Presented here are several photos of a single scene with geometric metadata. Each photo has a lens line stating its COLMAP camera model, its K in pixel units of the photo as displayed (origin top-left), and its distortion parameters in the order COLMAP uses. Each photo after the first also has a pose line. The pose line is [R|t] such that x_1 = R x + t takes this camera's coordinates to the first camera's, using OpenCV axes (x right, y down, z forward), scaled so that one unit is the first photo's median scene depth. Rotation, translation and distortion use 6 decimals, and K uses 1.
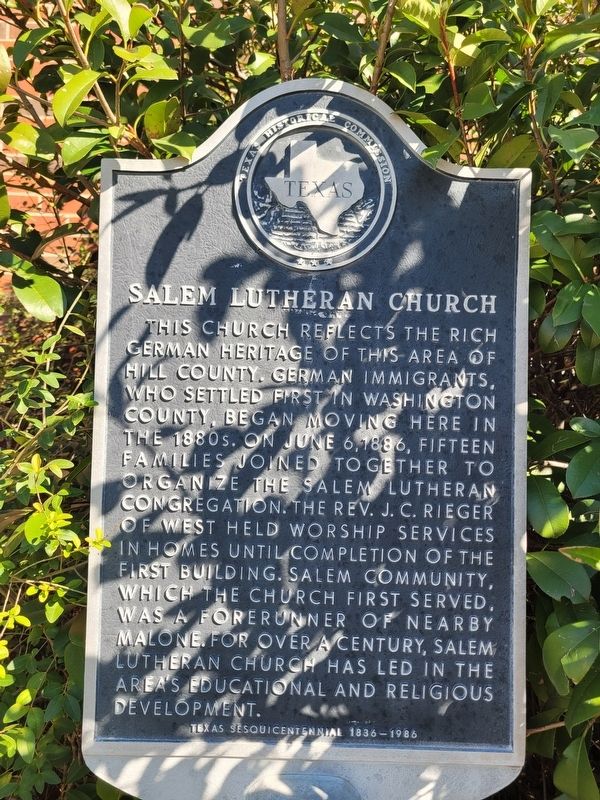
lens RADIAL K [[582.6, 0, 300.0], [0, 582.6, 400.0], [0, 0, 1]] dist [0.004941, -0.002490]
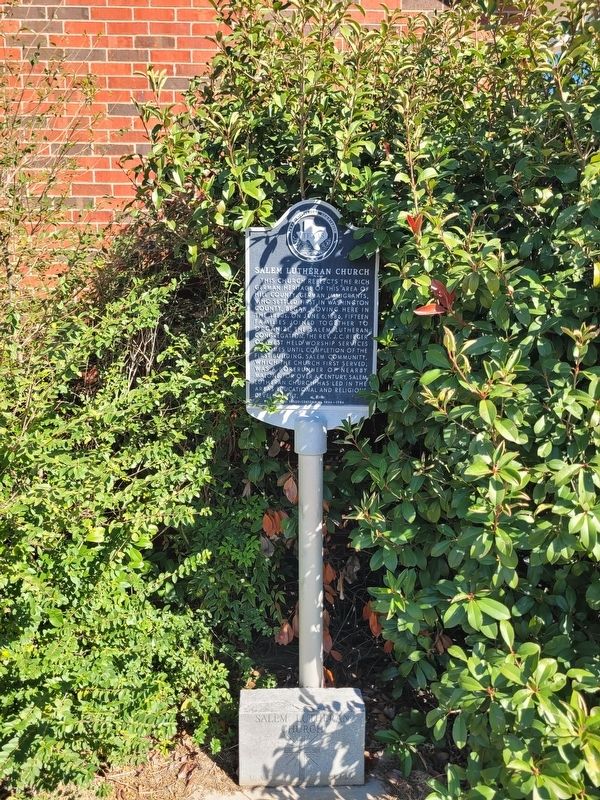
lens RADIAL K [[582.6, 0, 300.0], [0, 582.6, 400.0], [0, 0, 1]] dist [0.004941, -0.002490]
pose [[0.992272, -0.002142, -0.124064, 0.355241], [0.021026, 0.988294, 0.151104, 0.039644], [0.122289, -0.152545, 0.980702, -2.278037]]
